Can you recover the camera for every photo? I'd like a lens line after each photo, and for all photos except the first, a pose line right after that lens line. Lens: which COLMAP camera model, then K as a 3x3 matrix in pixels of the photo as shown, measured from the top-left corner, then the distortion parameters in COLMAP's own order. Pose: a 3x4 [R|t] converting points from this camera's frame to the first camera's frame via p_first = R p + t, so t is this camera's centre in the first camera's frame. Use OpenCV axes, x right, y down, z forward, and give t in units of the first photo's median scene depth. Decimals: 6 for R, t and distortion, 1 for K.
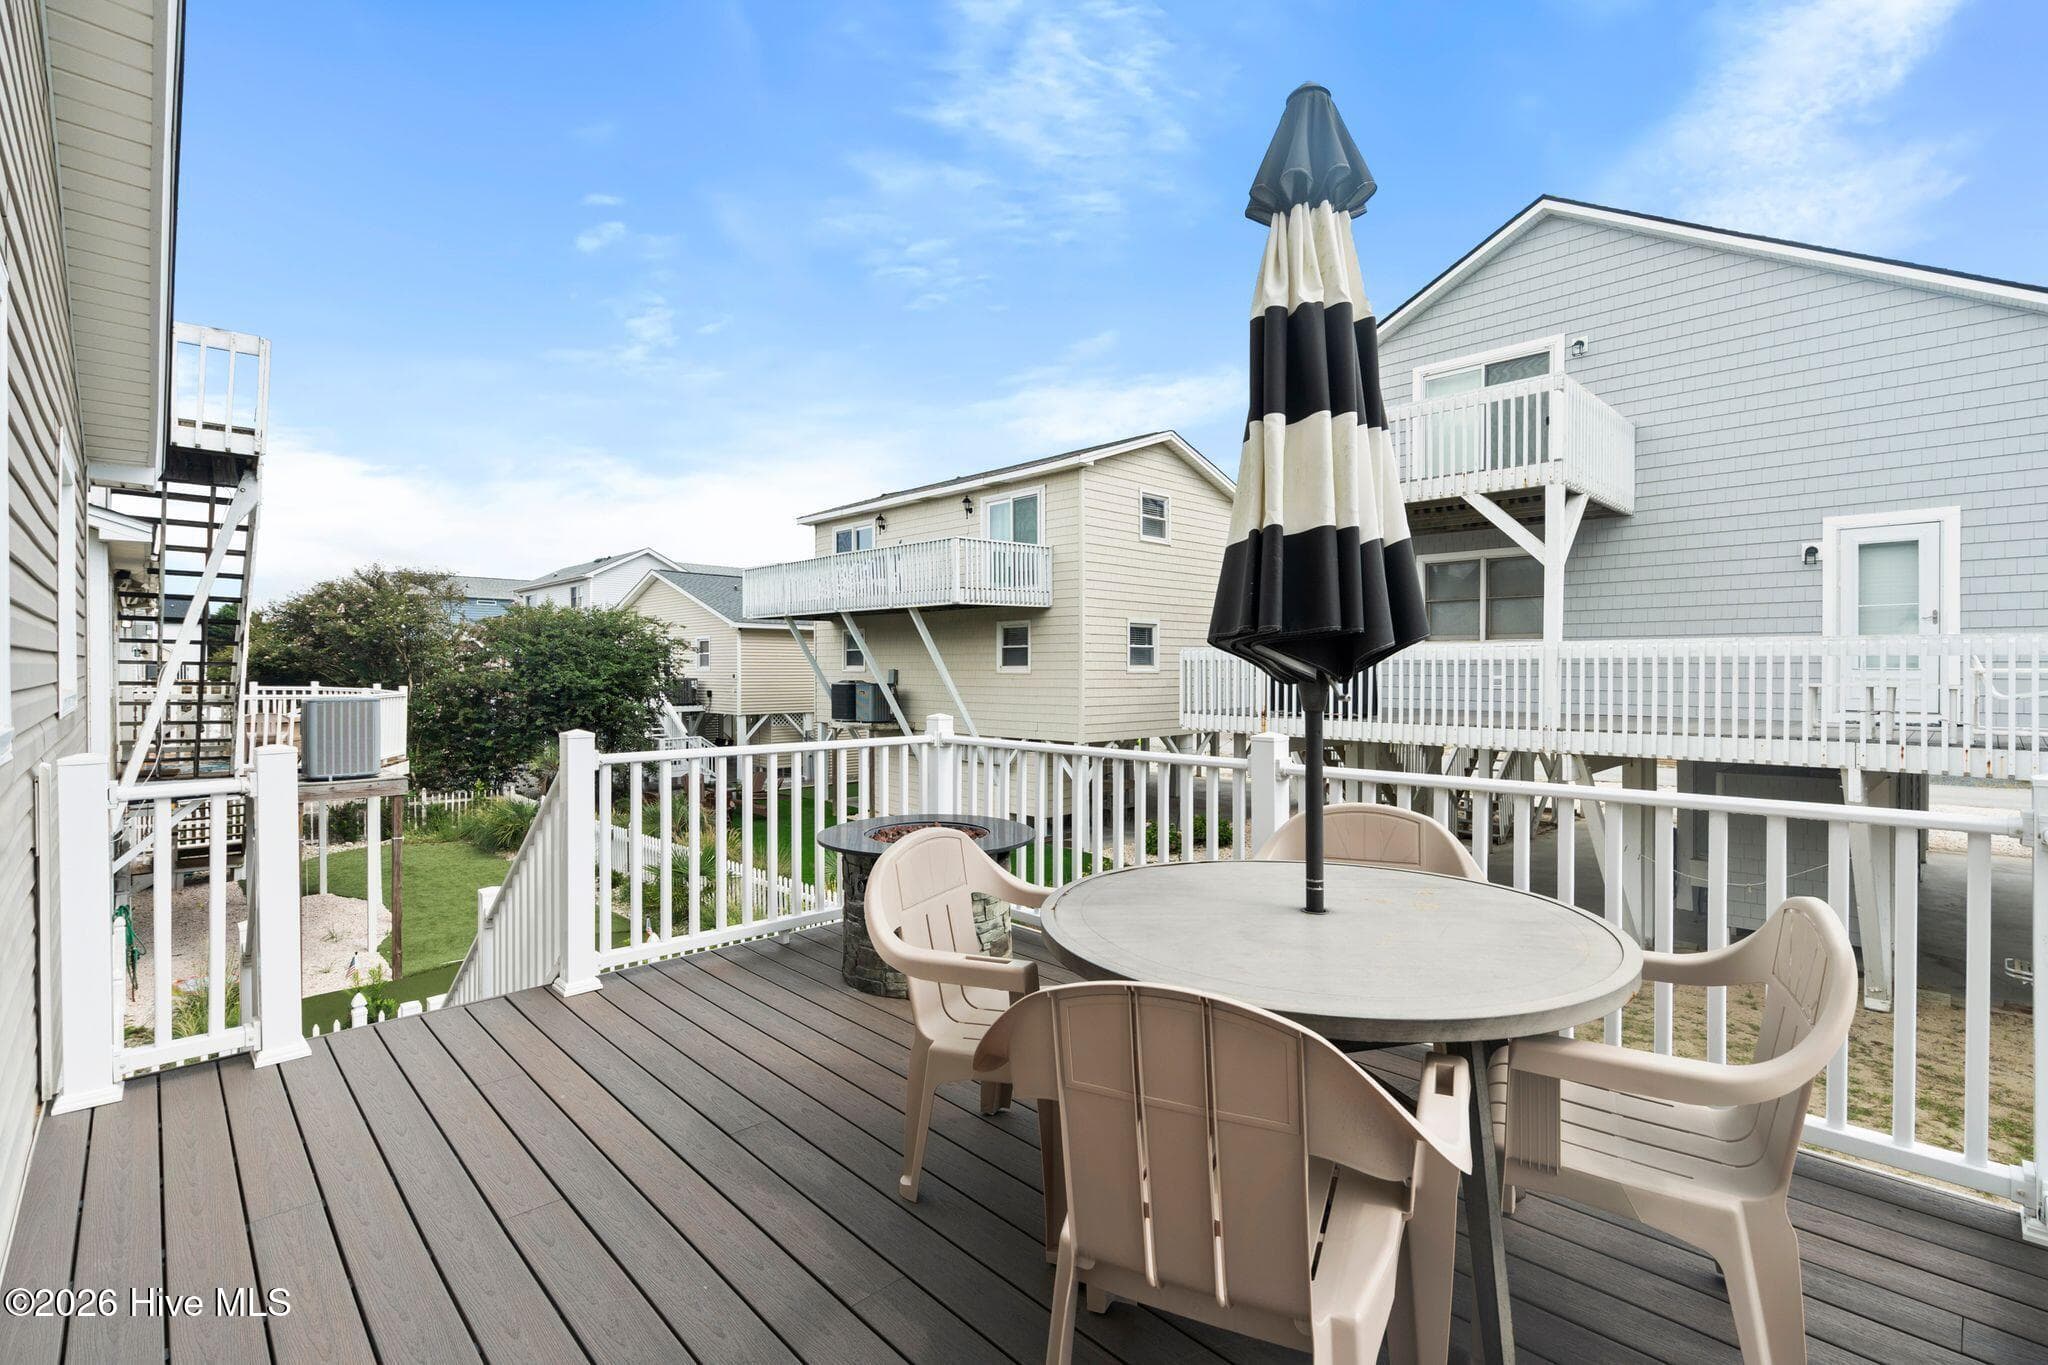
lens RADIAL K [[920.4, 0, 1034.7], [0, 920.4, 676.9], [0, 0, 1]] dist [0.001091, 0.000200]
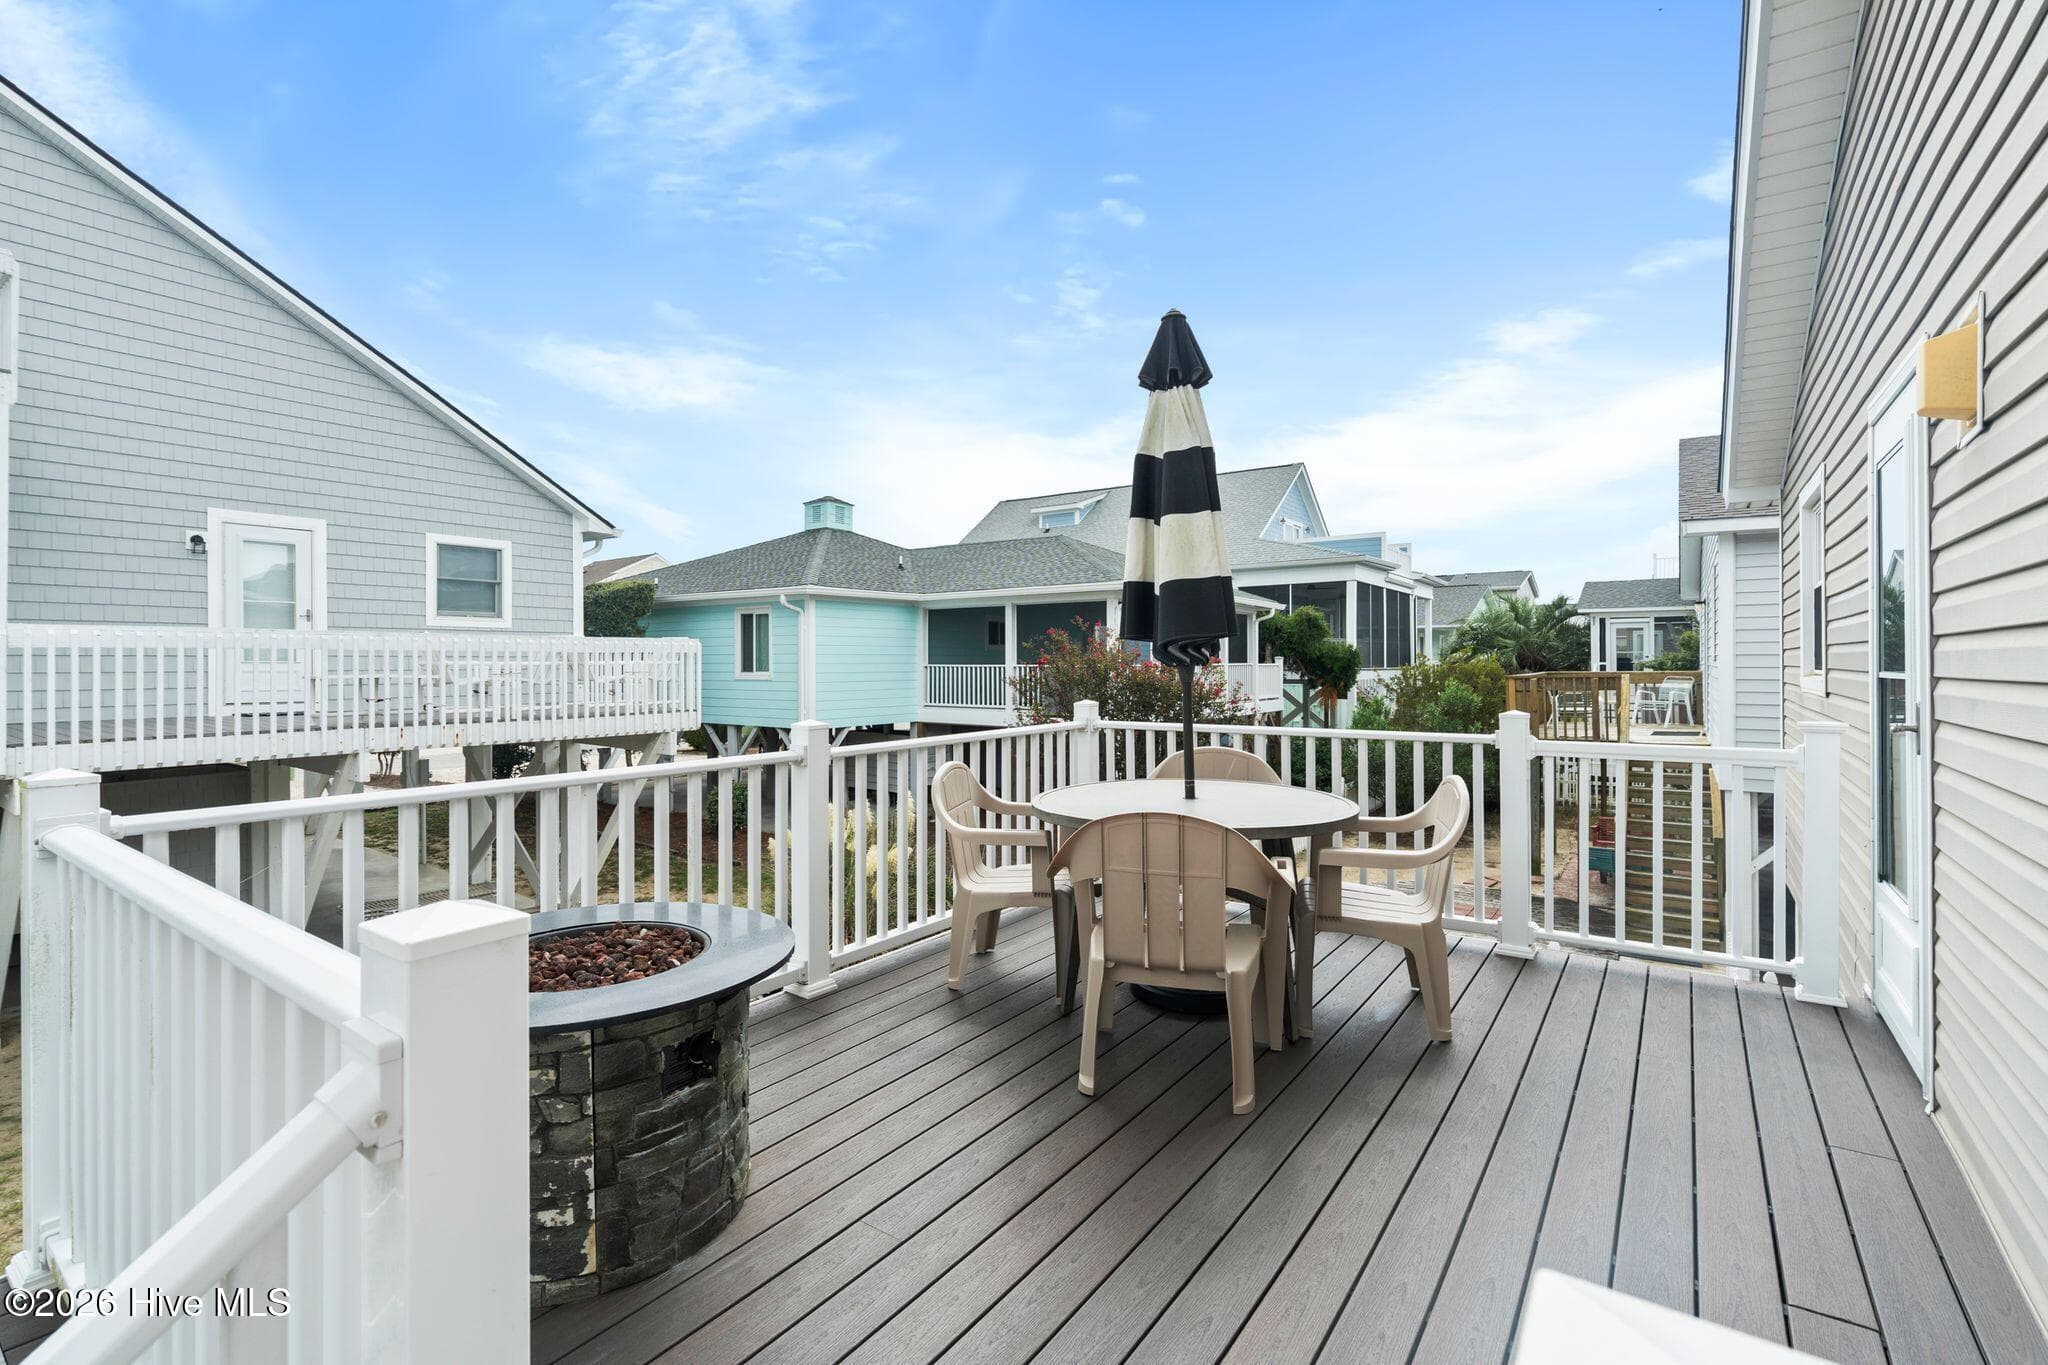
lens RADIAL K [[920.4, 0, 1034.7], [0, 920.4, 666.3], [0, 0, 1]] dist [0.001091, 0.000200]
pose [[-0.175800, -0.005123, 0.984413, -0.268030], [0.009243, 0.999934, 0.006855, -0.002806], [-0.984382, 0.010304, -0.175741, 0.317576]]
